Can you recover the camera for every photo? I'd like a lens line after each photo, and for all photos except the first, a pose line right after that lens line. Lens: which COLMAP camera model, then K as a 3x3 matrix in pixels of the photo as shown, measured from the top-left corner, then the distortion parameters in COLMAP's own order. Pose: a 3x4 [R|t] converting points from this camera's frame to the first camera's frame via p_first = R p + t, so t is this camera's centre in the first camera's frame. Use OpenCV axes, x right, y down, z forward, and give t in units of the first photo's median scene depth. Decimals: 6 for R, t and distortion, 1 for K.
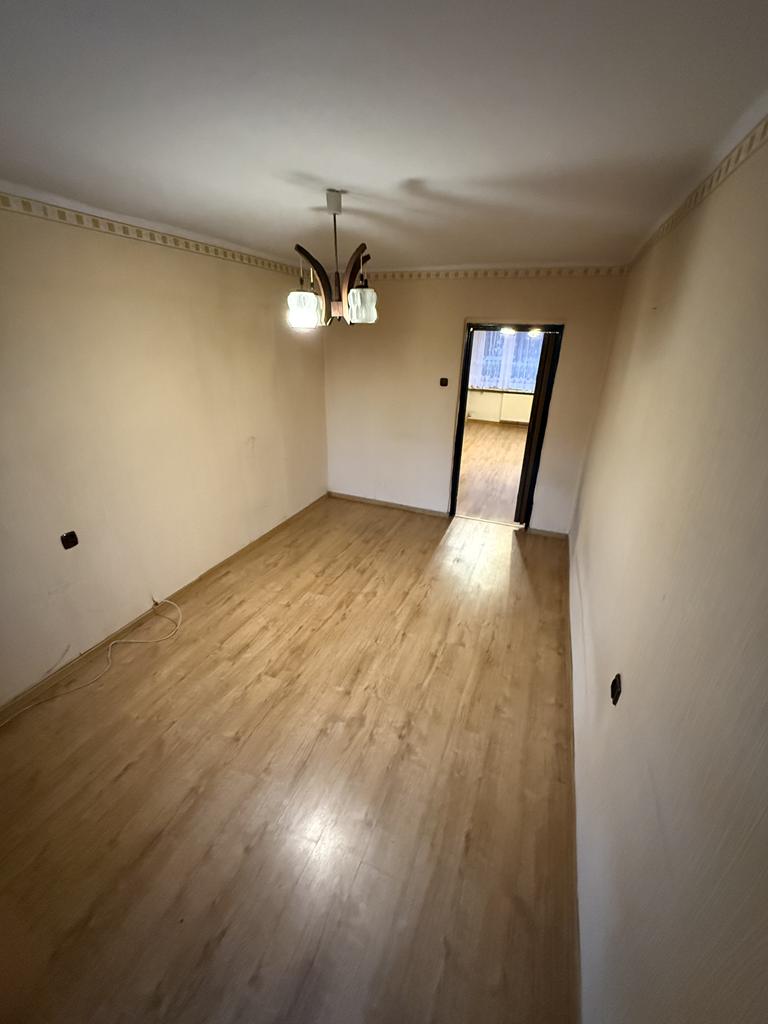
lens RADIAL K [[410.8, 0, 386.2], [0, 410.8, 506.8], [0, 0, 1]] dist [-0.002824, 0.000024]
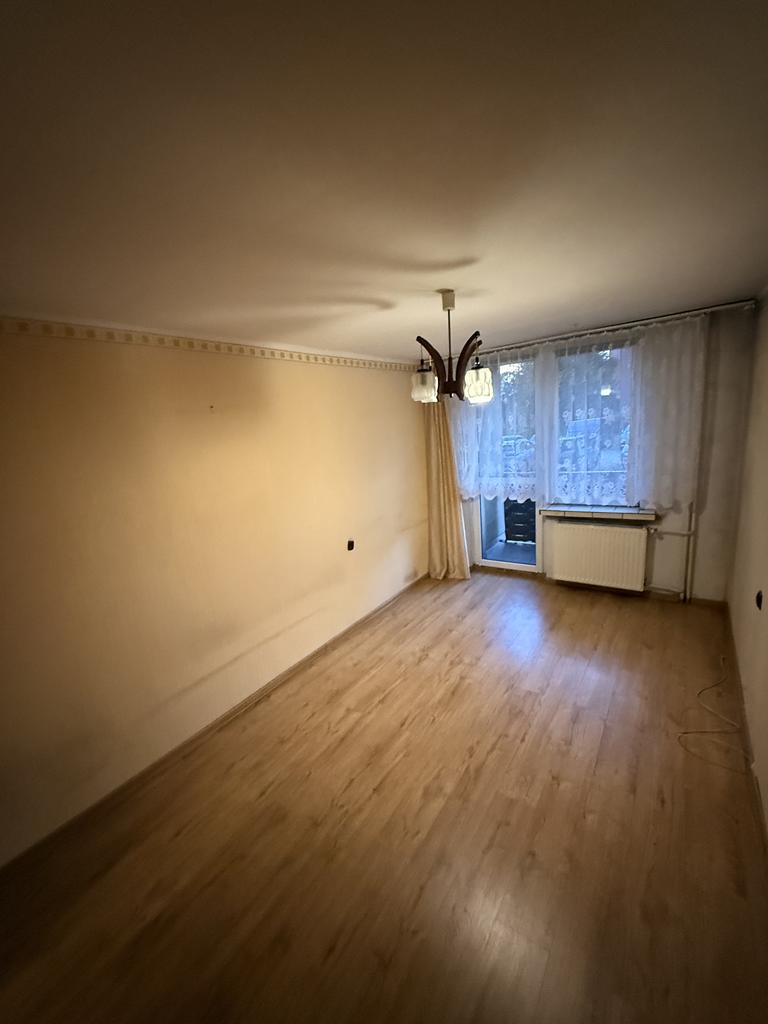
lens RADIAL K [[410.8, 0, 382.6], [0, 410.8, 506.7], [0, 0, 1]] dist [-0.002824, 0.000024]
pose [[-0.968861, 0.008358, 0.247466, -0.151043], [0.151387, 0.810866, 0.565313, -0.633110], [-0.195936, 0.585173, -0.786881, 1.512765]]
